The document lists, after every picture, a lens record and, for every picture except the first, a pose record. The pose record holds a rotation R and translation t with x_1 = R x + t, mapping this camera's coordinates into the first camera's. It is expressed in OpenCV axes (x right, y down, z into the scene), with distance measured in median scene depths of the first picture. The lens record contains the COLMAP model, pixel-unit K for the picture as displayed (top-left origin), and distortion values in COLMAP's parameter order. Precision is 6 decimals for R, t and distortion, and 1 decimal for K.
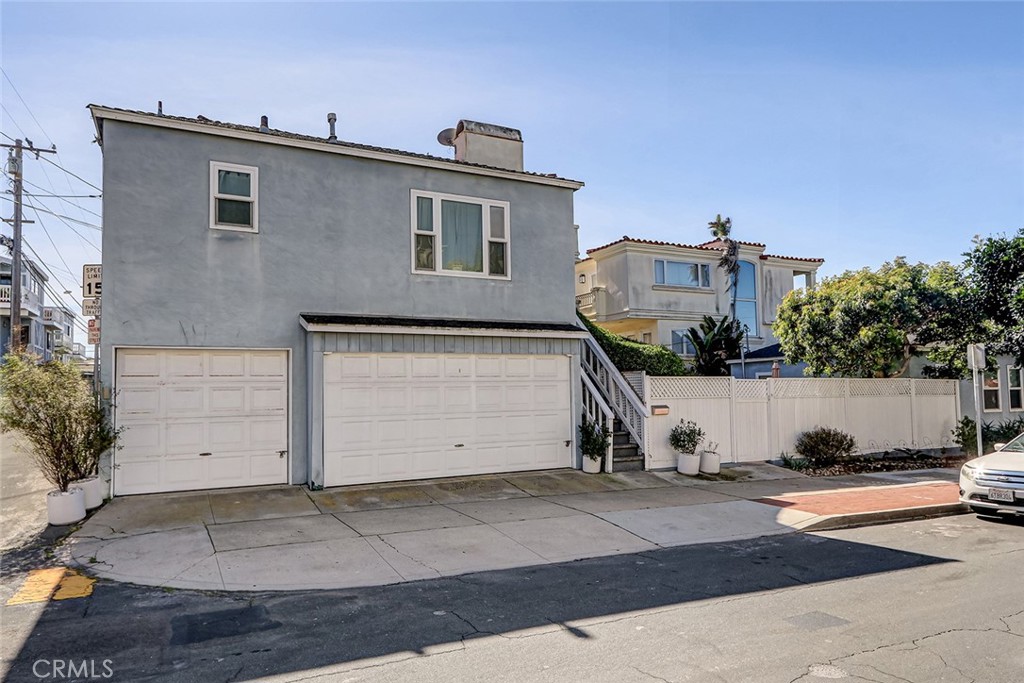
lens RADIAL K [[677.5, 0, 508.2], [0, 677.5, 338.2], [0, 0, 1]] dist [0.001753, -0.002796]
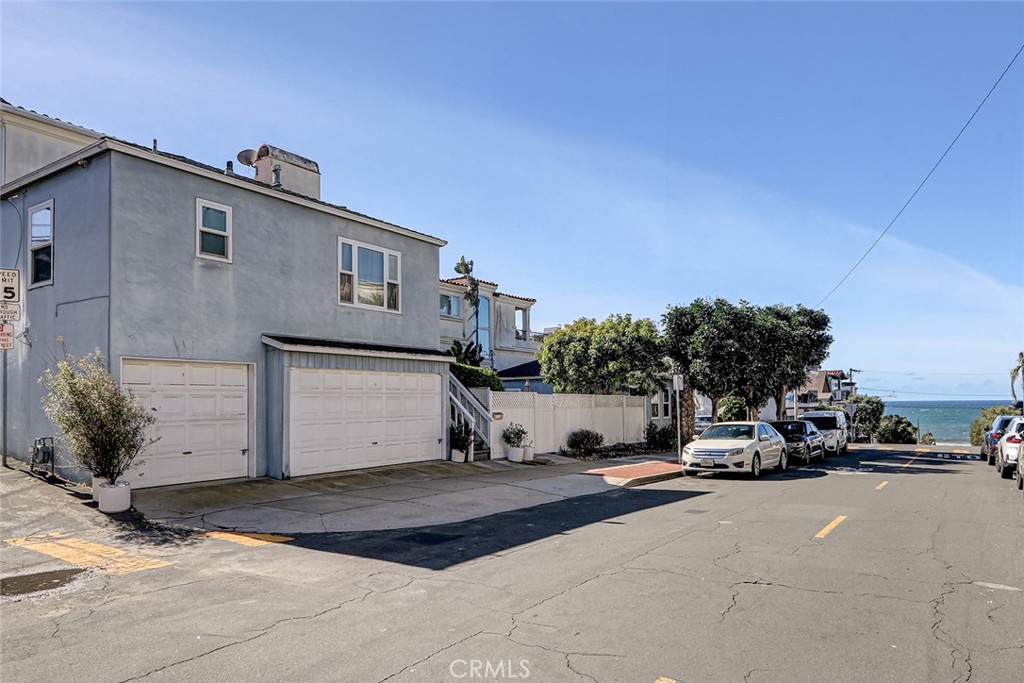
lens RADIAL K [[677.5, 0, 513.9], [0, 677.5, 345.5], [0, 0, 1]] dist [0.001753, -0.002796]
pose [[0.875316, 0.050589, 0.480897, -0.440814], [-0.047200, 0.998702, -0.019147, -0.012677], [-0.481242, -0.005938, 0.876568, -0.232469]]
